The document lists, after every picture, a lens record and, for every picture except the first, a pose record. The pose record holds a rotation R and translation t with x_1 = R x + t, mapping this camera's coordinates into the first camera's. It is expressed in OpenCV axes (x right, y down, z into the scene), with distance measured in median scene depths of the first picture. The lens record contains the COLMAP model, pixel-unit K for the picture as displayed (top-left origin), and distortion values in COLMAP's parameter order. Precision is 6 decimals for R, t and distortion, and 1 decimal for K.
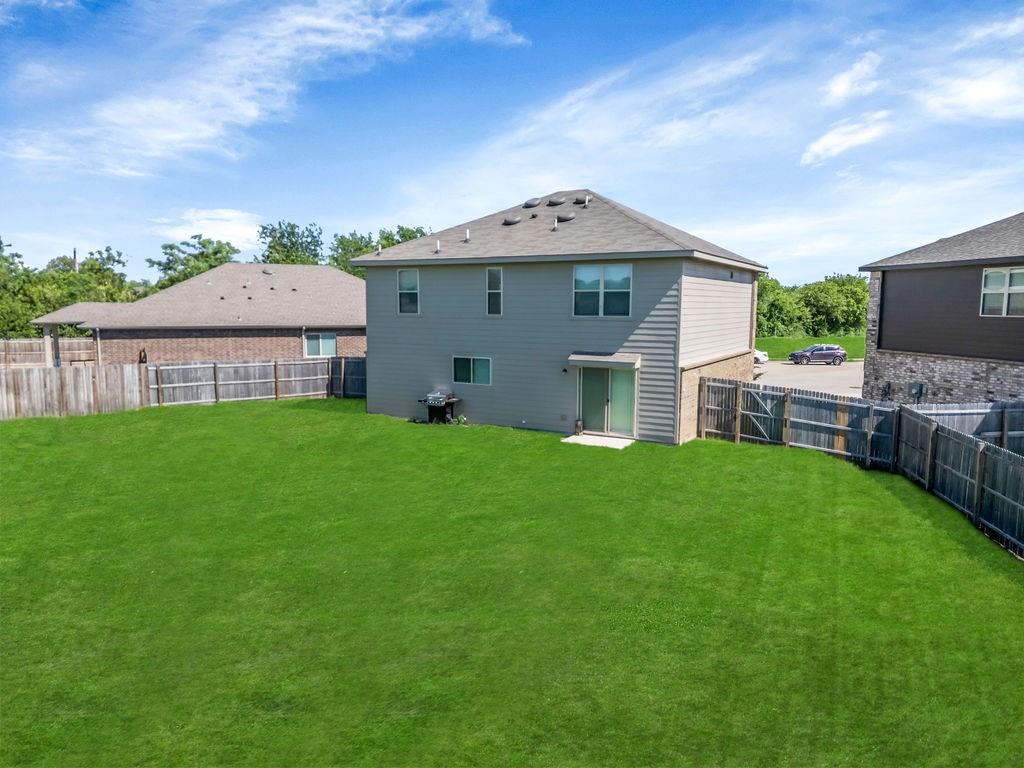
lens RADIAL K [[704.8, 0, 510.4], [0, 704.8, 387.8], [0, 0, 1]] dist [0.092679, -0.096124]
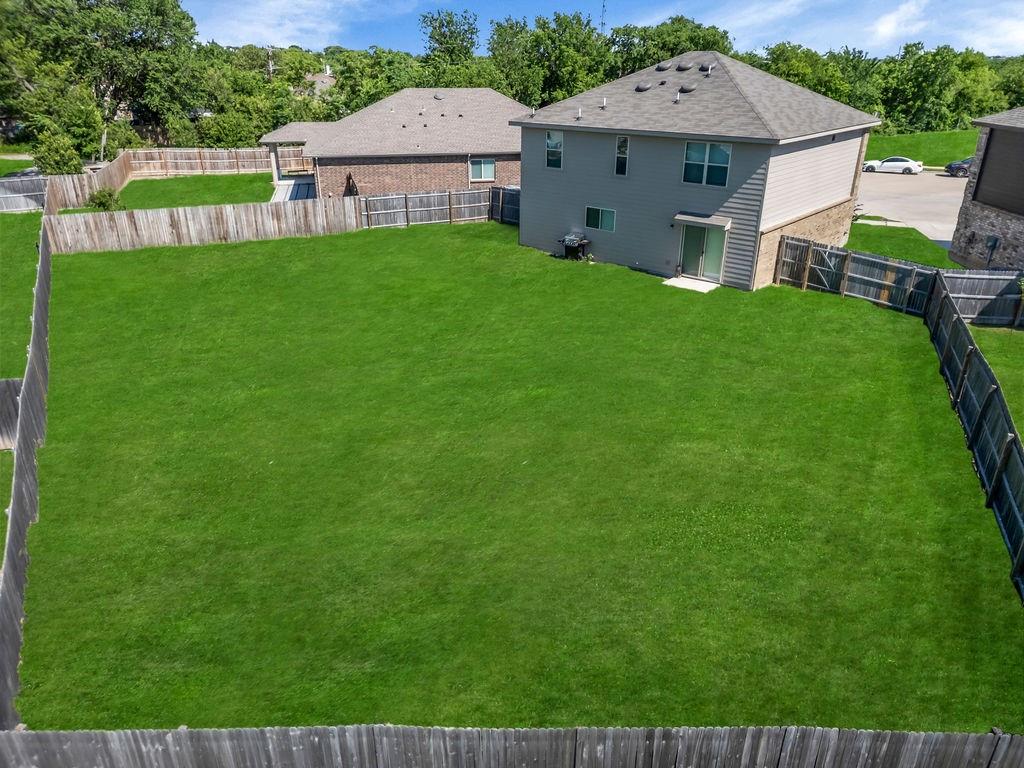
lens RADIAL K [[704.8, 0, 510.4], [0, 704.8, 387.8], [0, 0, 1]] dist [0.092679, -0.096124]
pose [[0.977920, 0.082873, -0.191845, 0.058442], [-0.019962, 0.950855, 0.308994, -0.128417], [0.208024, -0.298341, 0.931514, -0.327982]]
